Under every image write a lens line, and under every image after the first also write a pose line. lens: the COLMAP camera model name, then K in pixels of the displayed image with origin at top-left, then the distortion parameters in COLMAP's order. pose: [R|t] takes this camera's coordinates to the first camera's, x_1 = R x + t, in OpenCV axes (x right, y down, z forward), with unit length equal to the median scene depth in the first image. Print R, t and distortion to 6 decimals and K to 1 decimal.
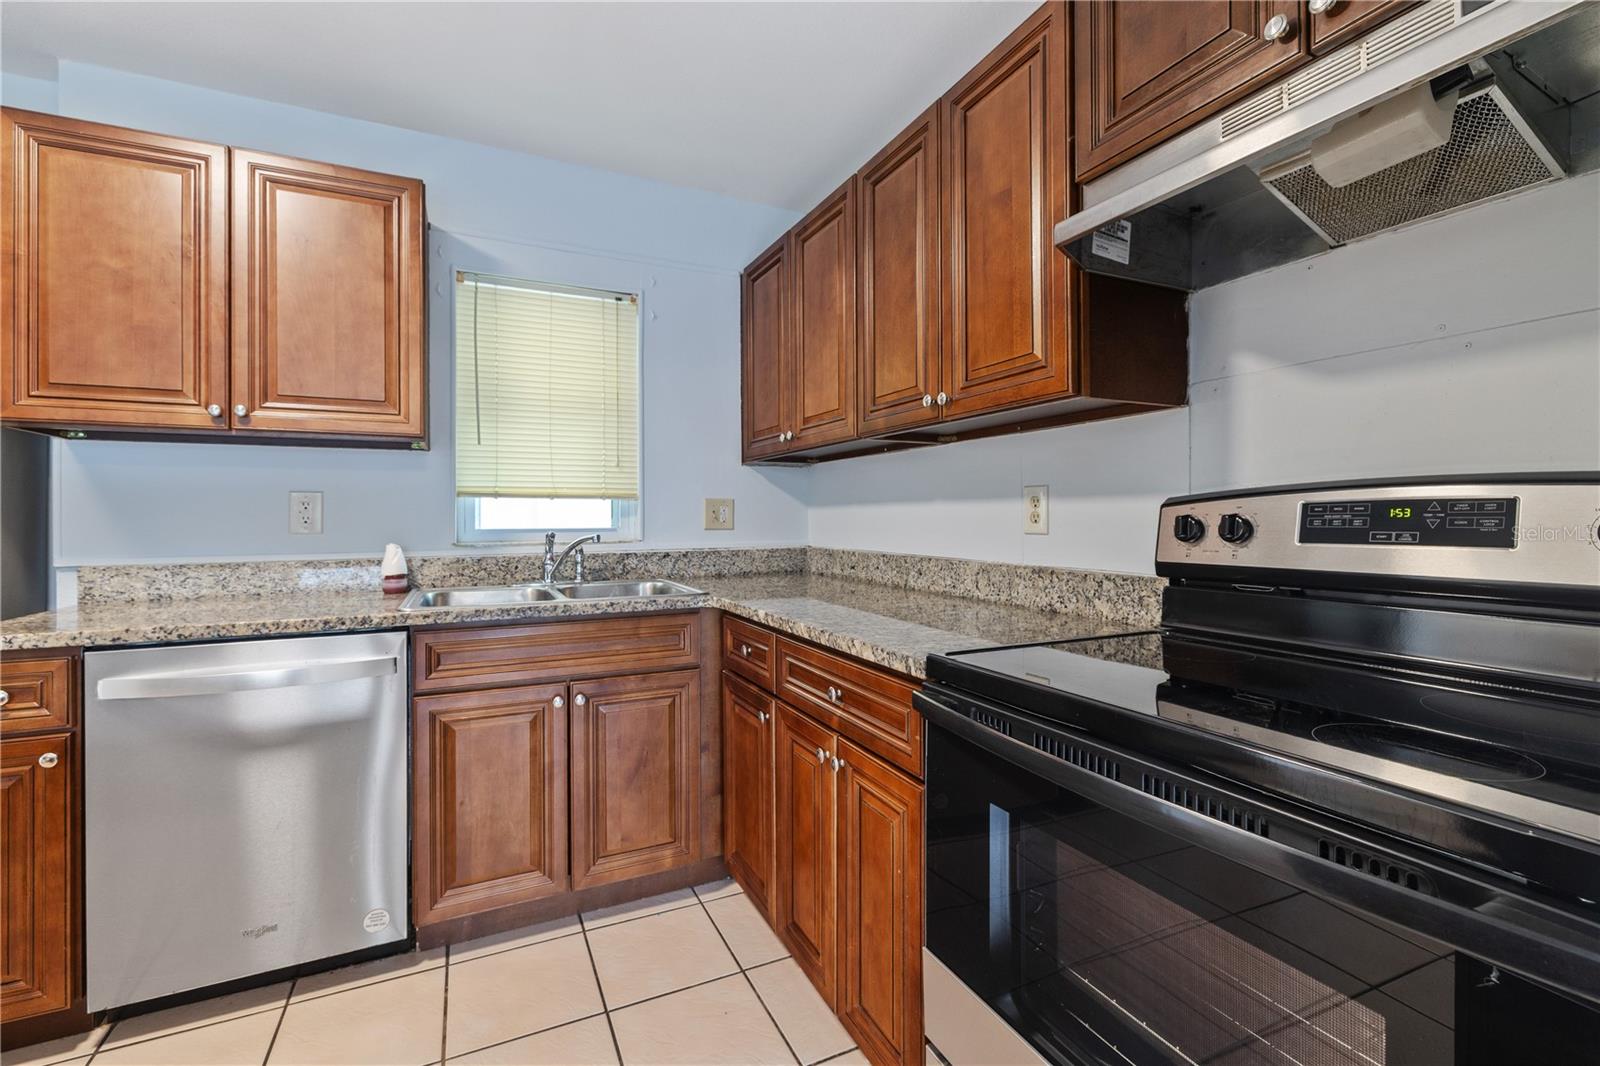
lens RADIAL K [[689.5, 0, 797.4], [0, 689.5, 513.9], [0, 0, 1]] dist [-0.004393, 0.000200]
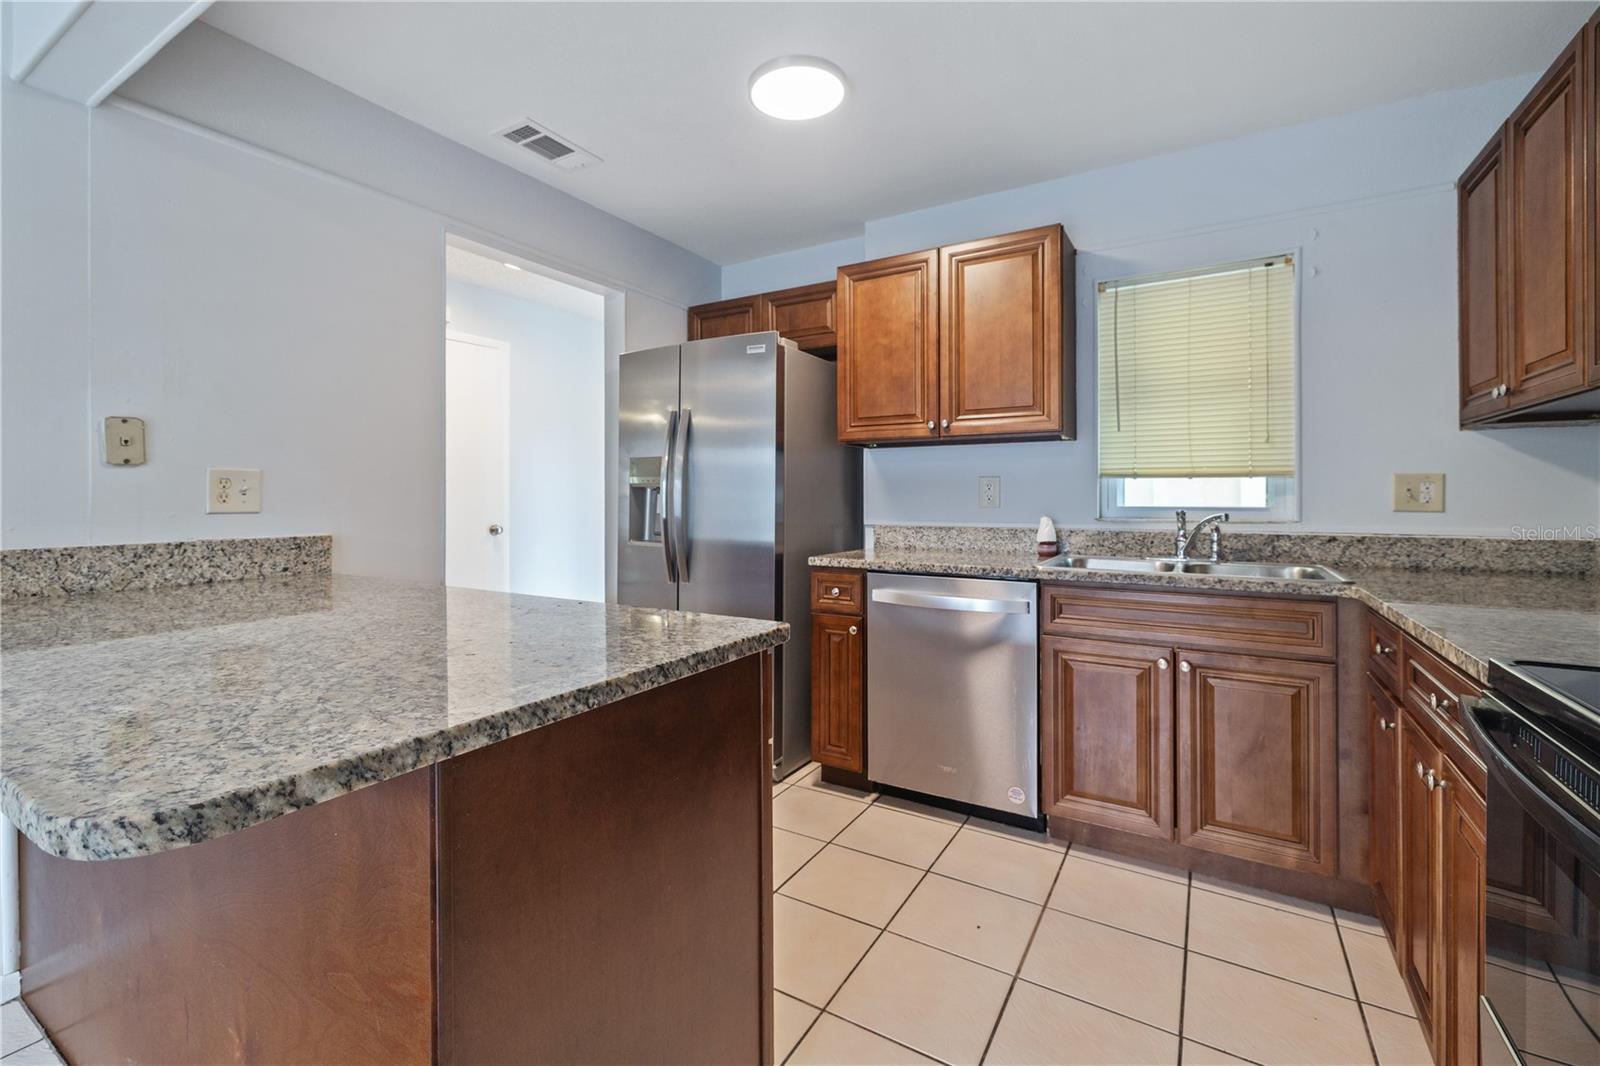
lens RADIAL K [[702.9, 0, 761.0], [0, 702.9, 498.2], [0, 0, 1]] dist [-0.000148, 0.000044]
pose [[0.525667, 0.005873, -0.850670, 0.260761], [0.001634, 0.999967, 0.007914, -0.001715], [0.850689, -0.005550, 0.525640, -0.129995]]
